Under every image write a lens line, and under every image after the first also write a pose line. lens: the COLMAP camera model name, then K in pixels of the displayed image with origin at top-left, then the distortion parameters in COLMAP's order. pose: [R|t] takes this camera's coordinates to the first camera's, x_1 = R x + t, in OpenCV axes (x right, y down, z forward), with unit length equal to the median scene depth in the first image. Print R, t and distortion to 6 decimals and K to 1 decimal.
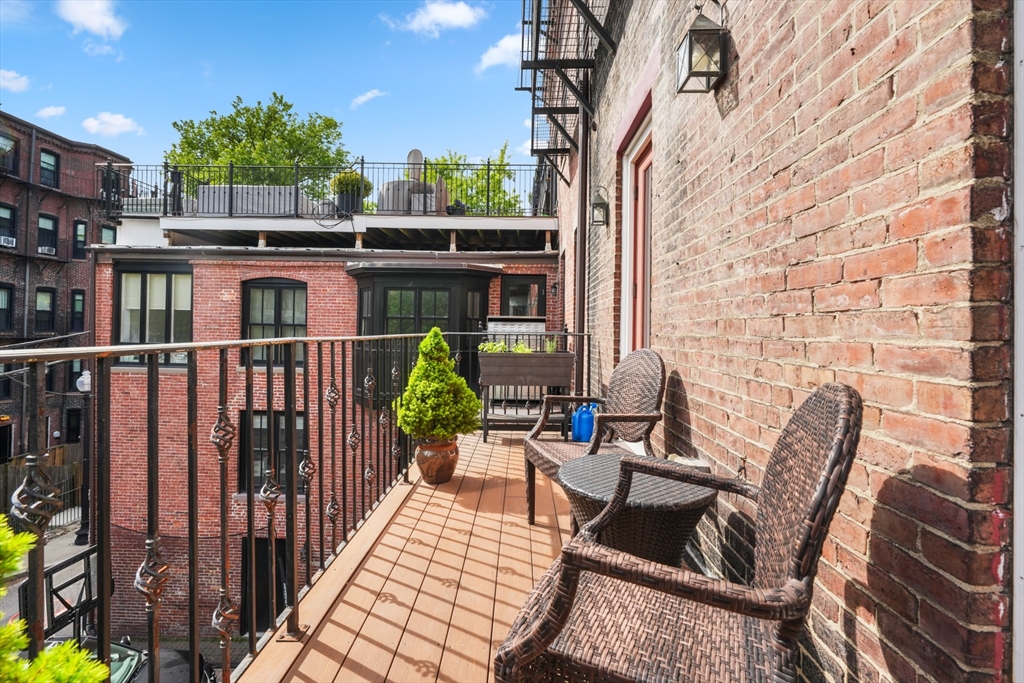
lens RADIAL K [[438.9, 0, 510.8], [0, 438.9, 332.5], [0, 0, 1]] dist [-0.000792, 0.000894]
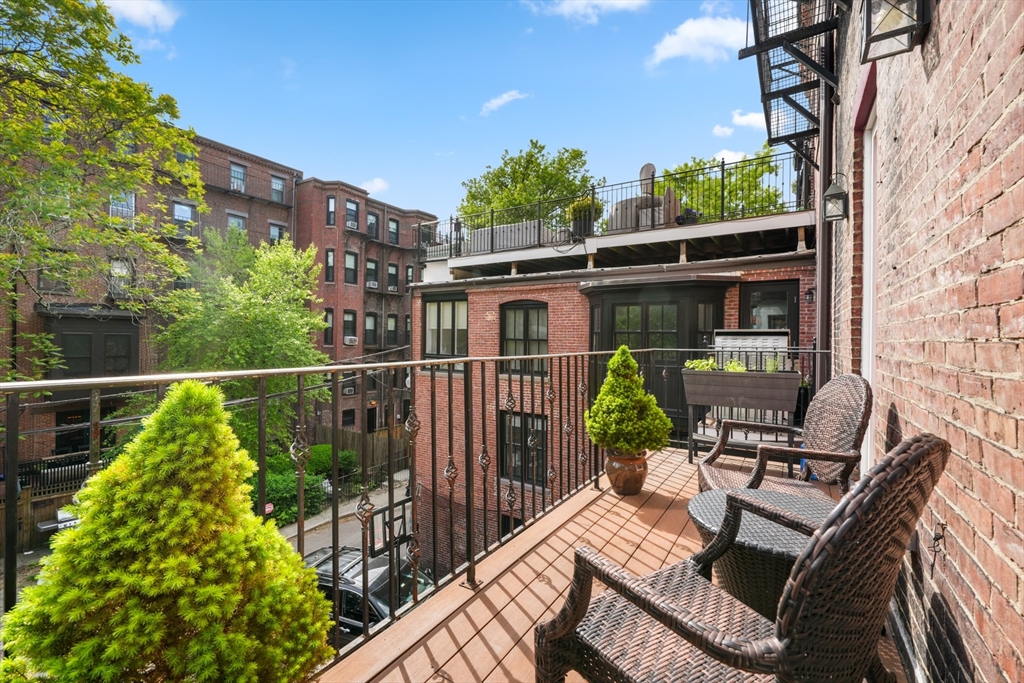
lens RADIAL K [[438.9, 0, 523.1], [0, 438.9, 345.1], [0, 0, 1]] dist [-0.000792, 0.000894]
pose [[0.853198, 0.001205, -0.521585, 0.140578], [0.000407, 0.999995, 0.002976, -0.013166], [0.521586, -0.002751, 0.853194, -0.015467]]
